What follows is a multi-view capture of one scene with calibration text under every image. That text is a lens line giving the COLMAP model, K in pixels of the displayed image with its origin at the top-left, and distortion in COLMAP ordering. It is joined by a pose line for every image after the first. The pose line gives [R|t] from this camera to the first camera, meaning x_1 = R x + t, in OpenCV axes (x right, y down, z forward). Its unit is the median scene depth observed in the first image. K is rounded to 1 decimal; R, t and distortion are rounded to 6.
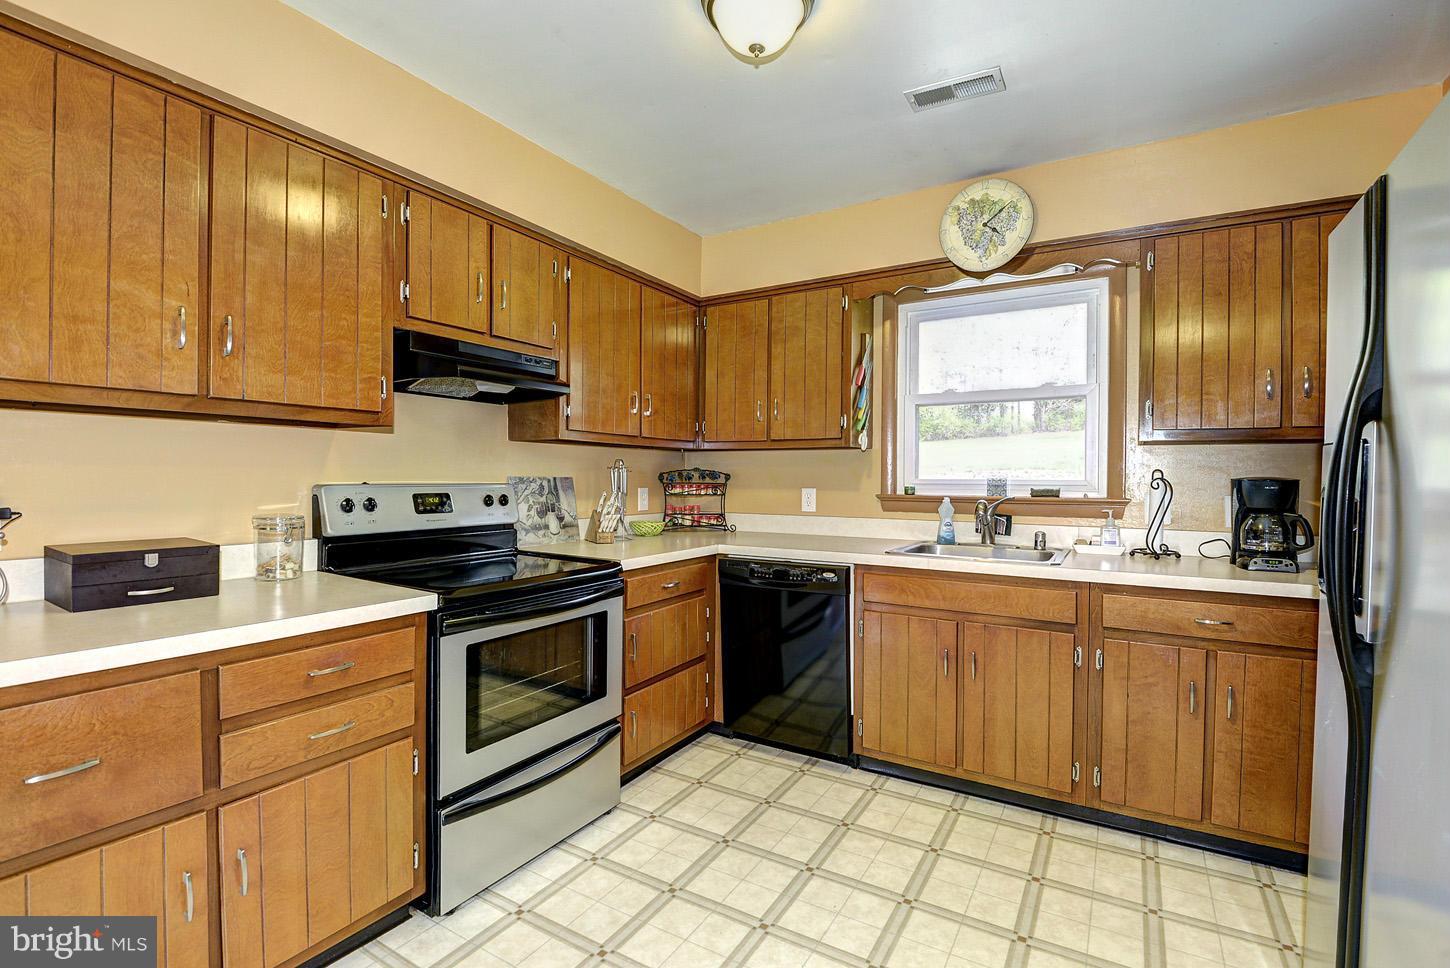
lens RADIAL K [[689.4, 0, 695.0], [0, 689.4, 482.9], [0, 0, 1]] dist [0.000022, -0.000479]
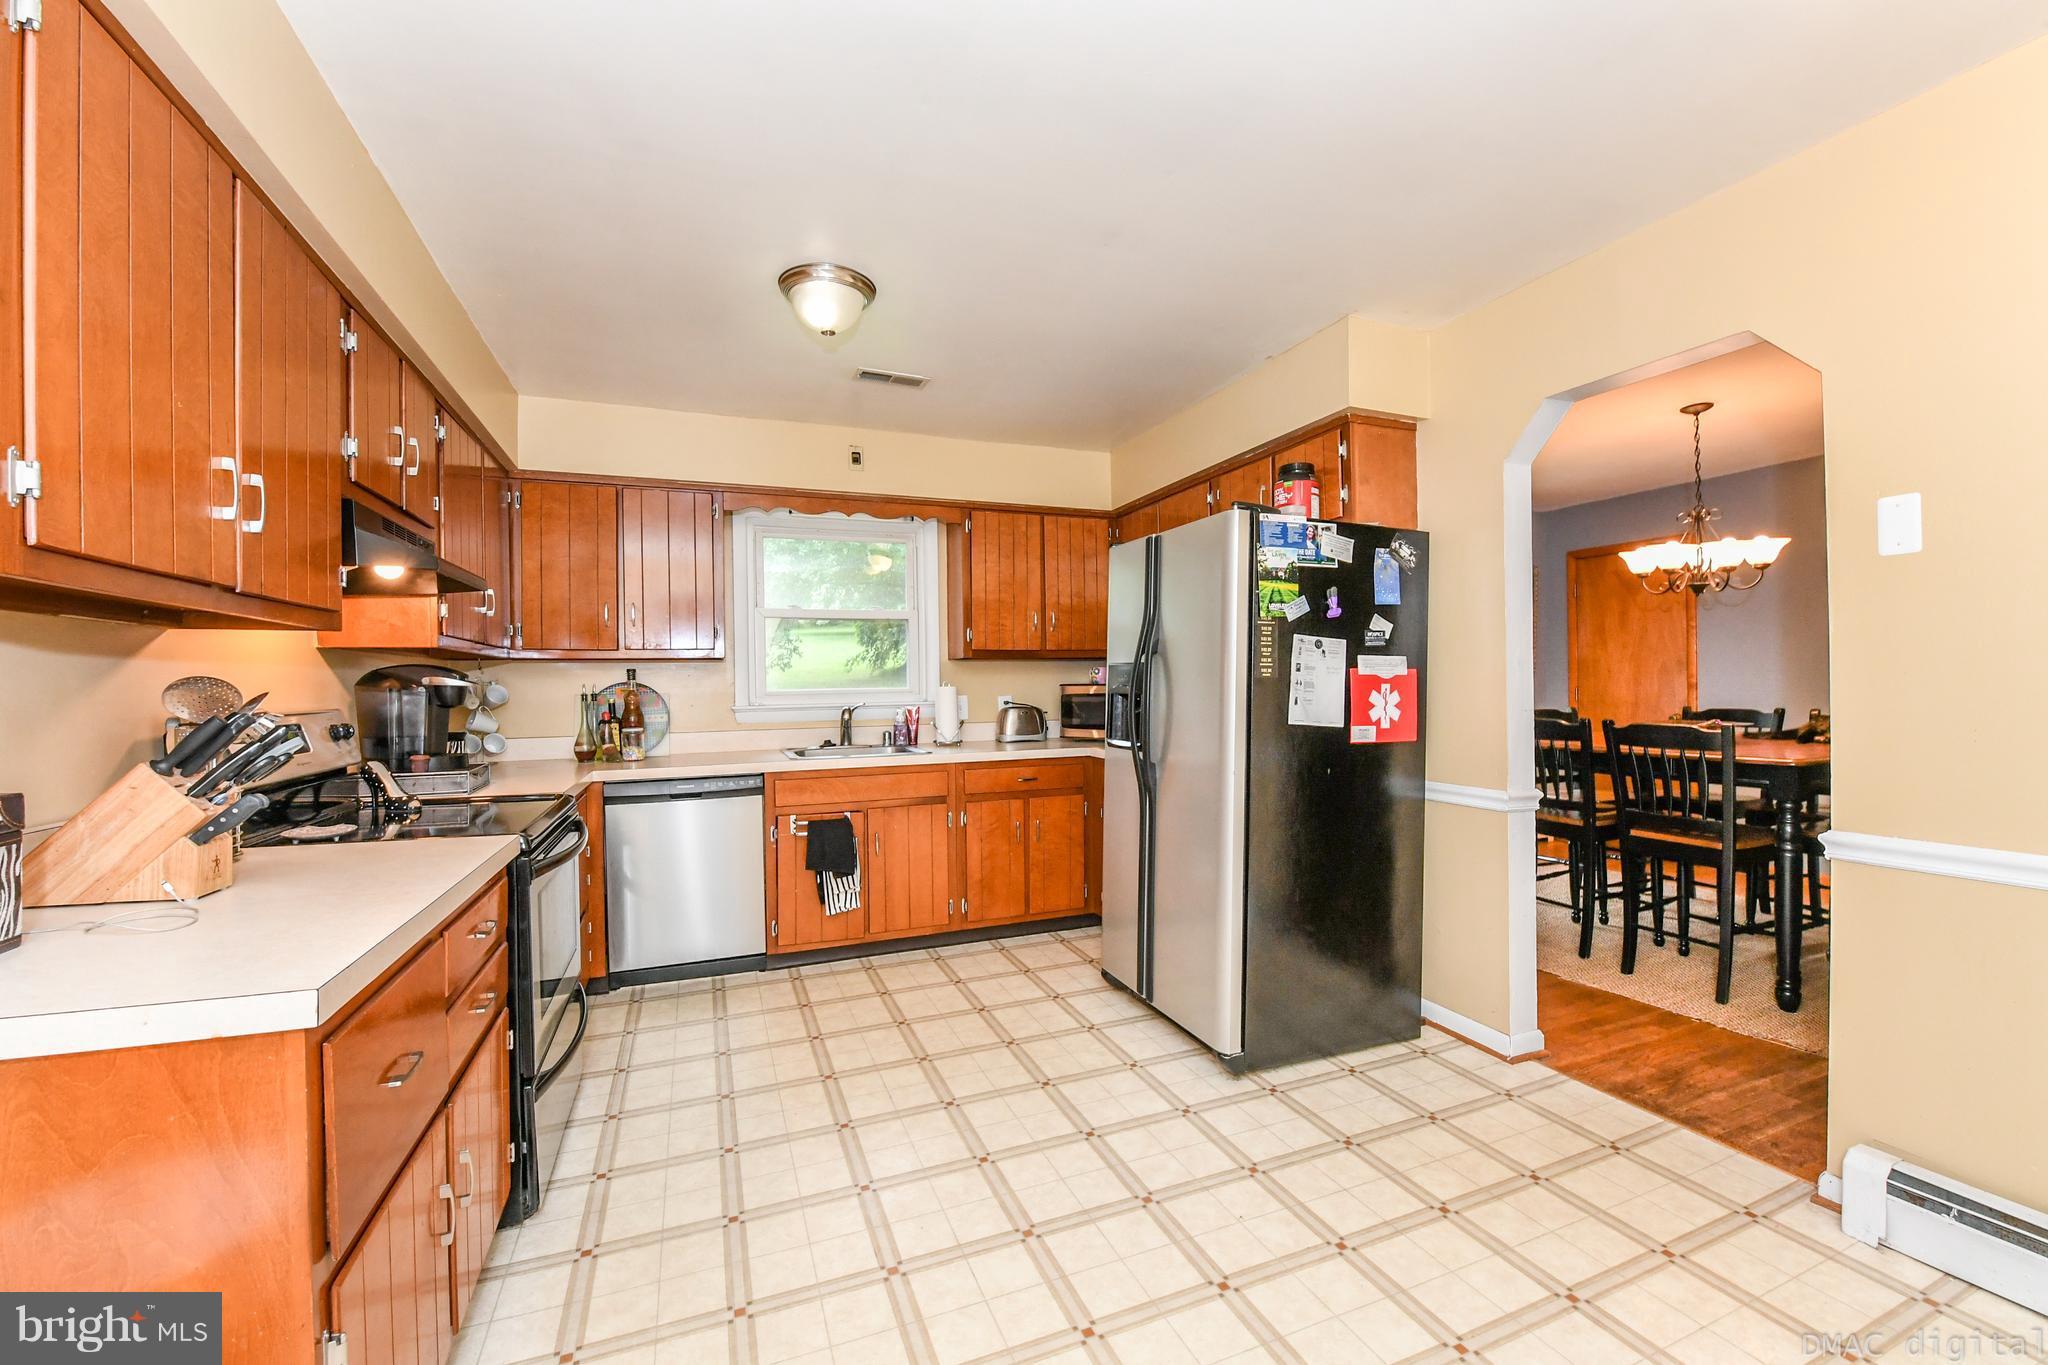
lens RADIAL K [[854.3, 0, 1024.0], [0, 854.3, 682.5], [0, 0, 1]] dist [-0.019644, -0.000053]
pose [[0.605872, -0.016498, 0.795391, -0.679564], [0.019157, 0.999798, 0.006145, -0.020553], [-0.795332, 0.011514, 0.606065, -0.115520]]
